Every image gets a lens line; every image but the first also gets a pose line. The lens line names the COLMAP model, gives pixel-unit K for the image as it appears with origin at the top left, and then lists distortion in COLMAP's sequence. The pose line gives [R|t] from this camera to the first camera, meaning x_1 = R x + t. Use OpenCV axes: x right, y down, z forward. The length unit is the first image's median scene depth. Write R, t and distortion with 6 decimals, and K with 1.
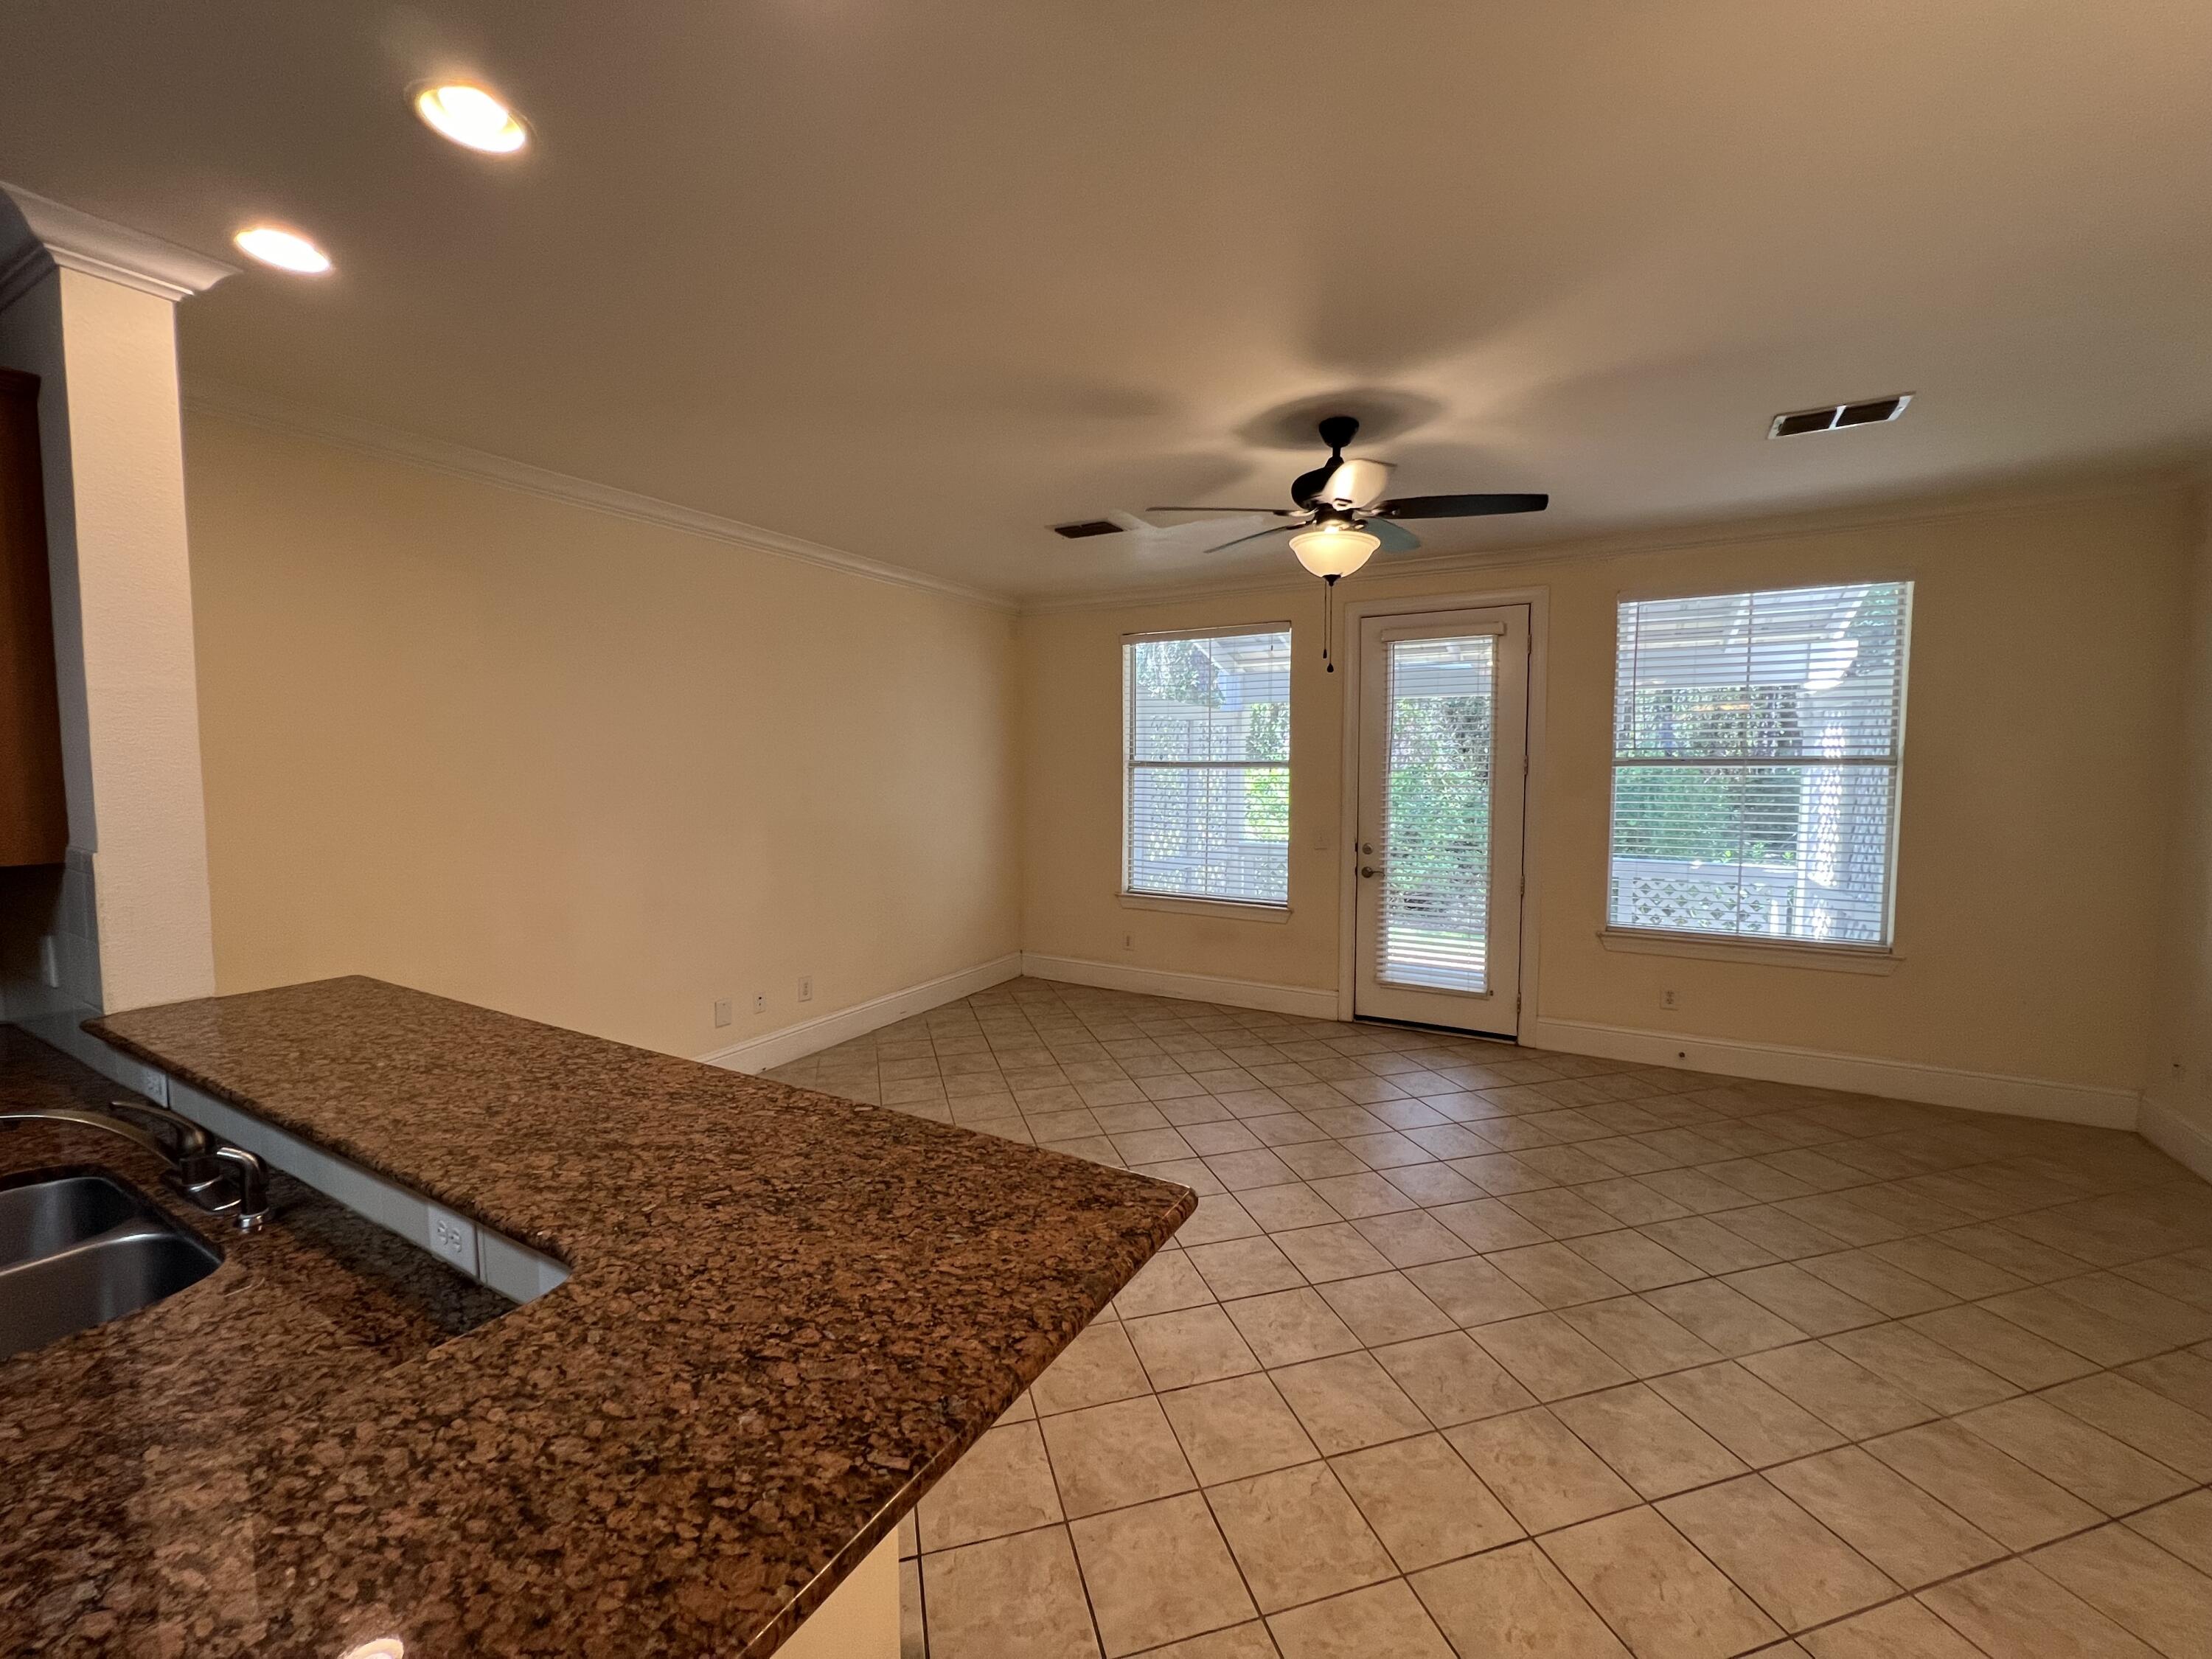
lens RADIAL K [[887.6, 0, 1100.2], [0, 887.6, 819.3], [0, 0, 1]] dist [-0.001779, 0.000035]
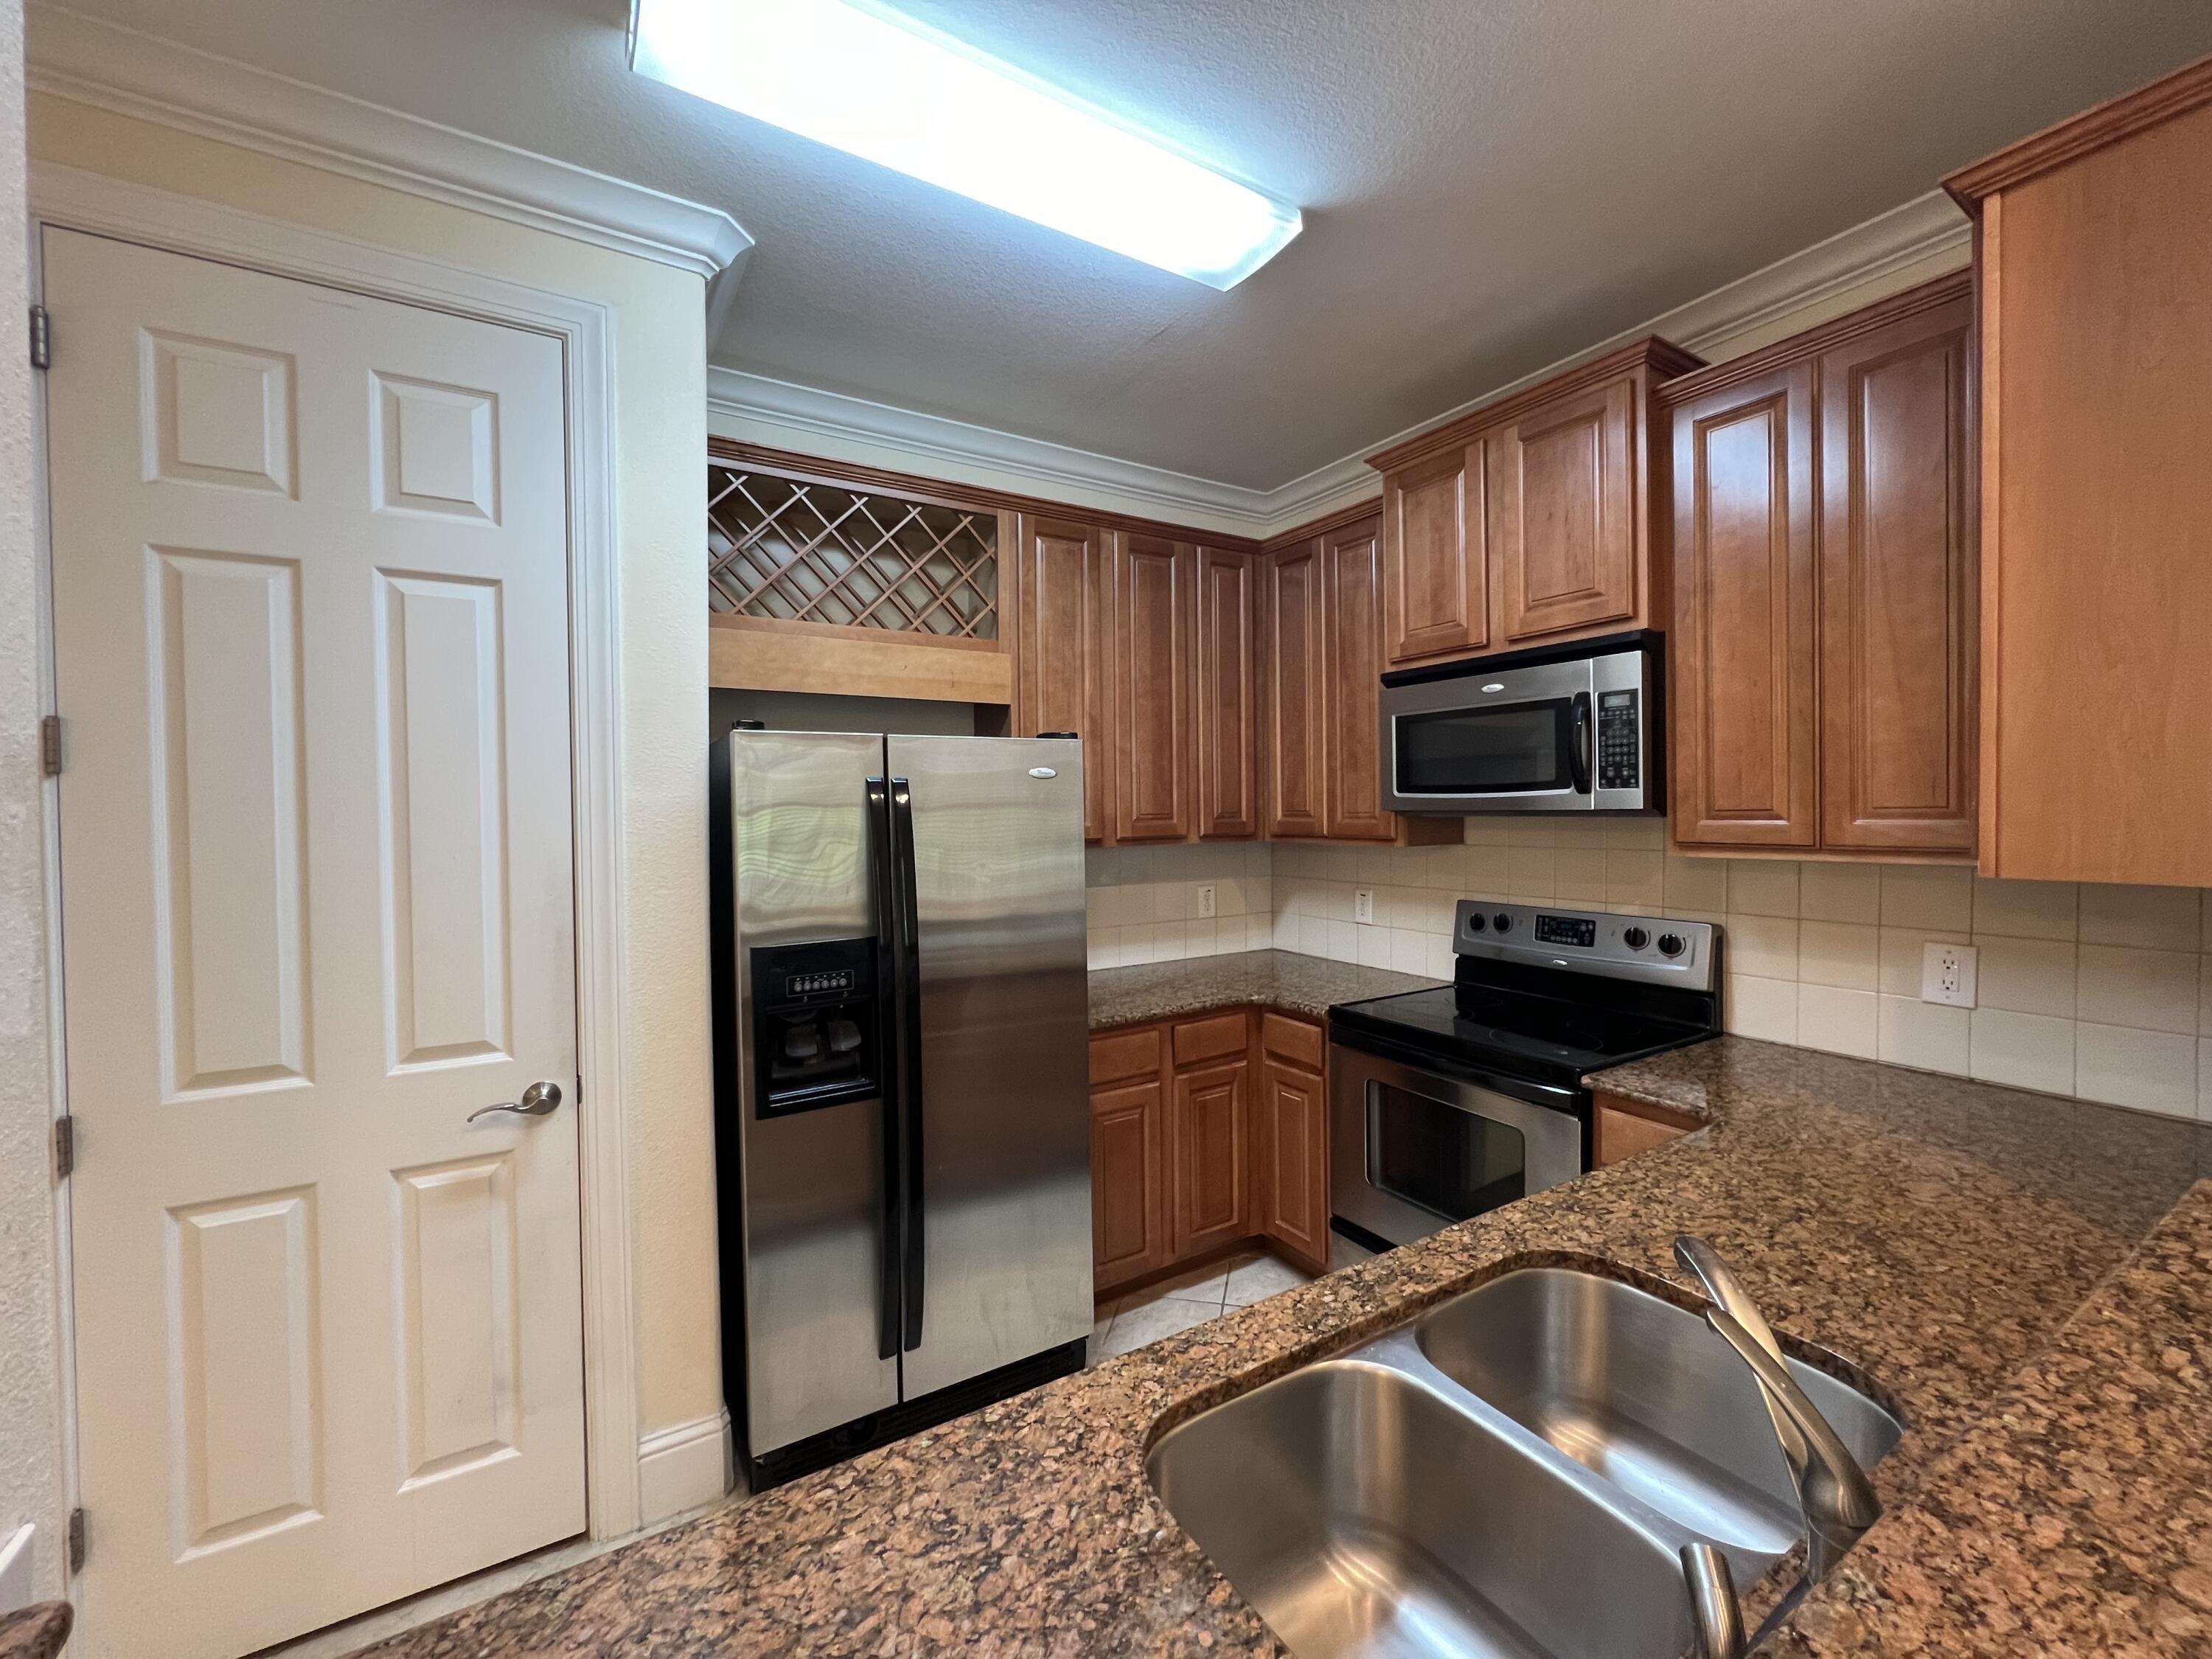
lens RADIAL K [[887.6, 0, 1100.9], [0, 887.6, 827.5], [0, 0, 1]] dist [-0.001779, 0.000035]
pose [[-0.485909, 0.022960, -0.873708, -0.215253], [-0.047296, 0.997499, 0.052516, 0.009422], [0.872729, 0.066841, -0.483608, 0.407432]]
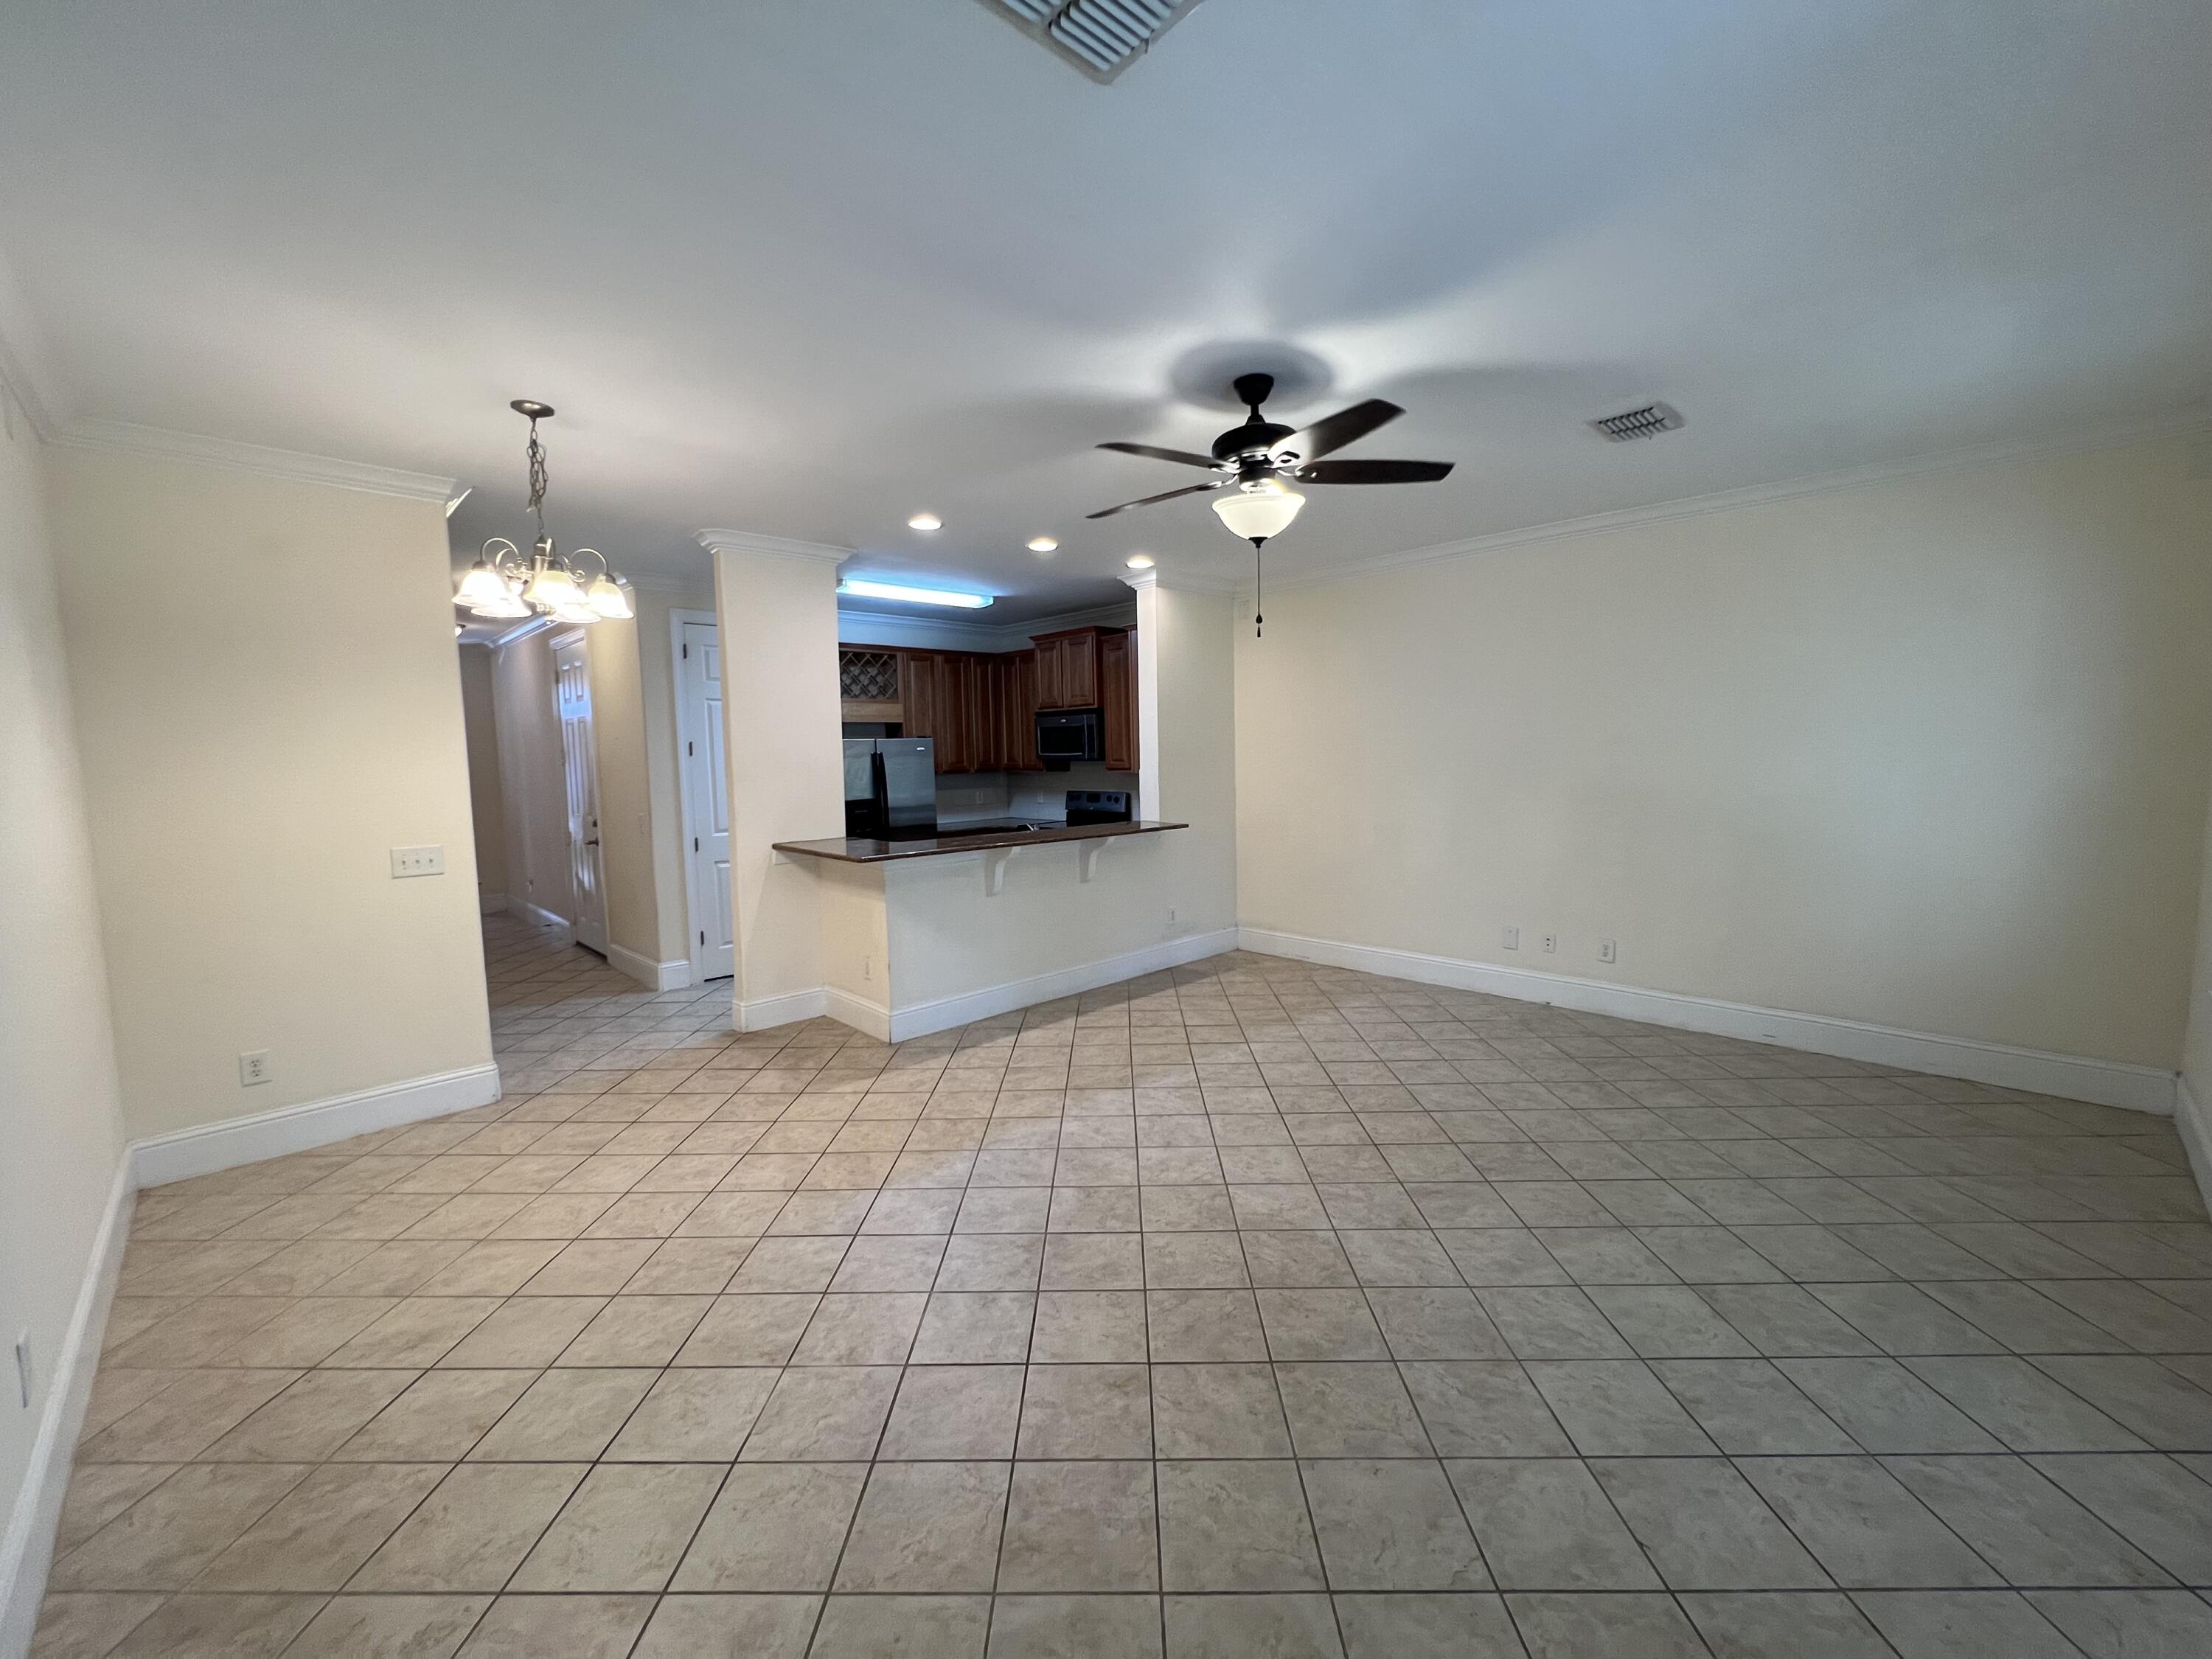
lens RADIAL K [[887.6, 0, 1107.6], [0, 887.6, 822.9], [0, 0, 1]] dist [-0.001779, 0.000035]
pose [[-0.280050, 0.081667, -0.956505, 1.248224], [-0.042254, 0.994361, 0.097271, -0.048041], [0.959055, 0.067657, -0.275020, 1.121049]]
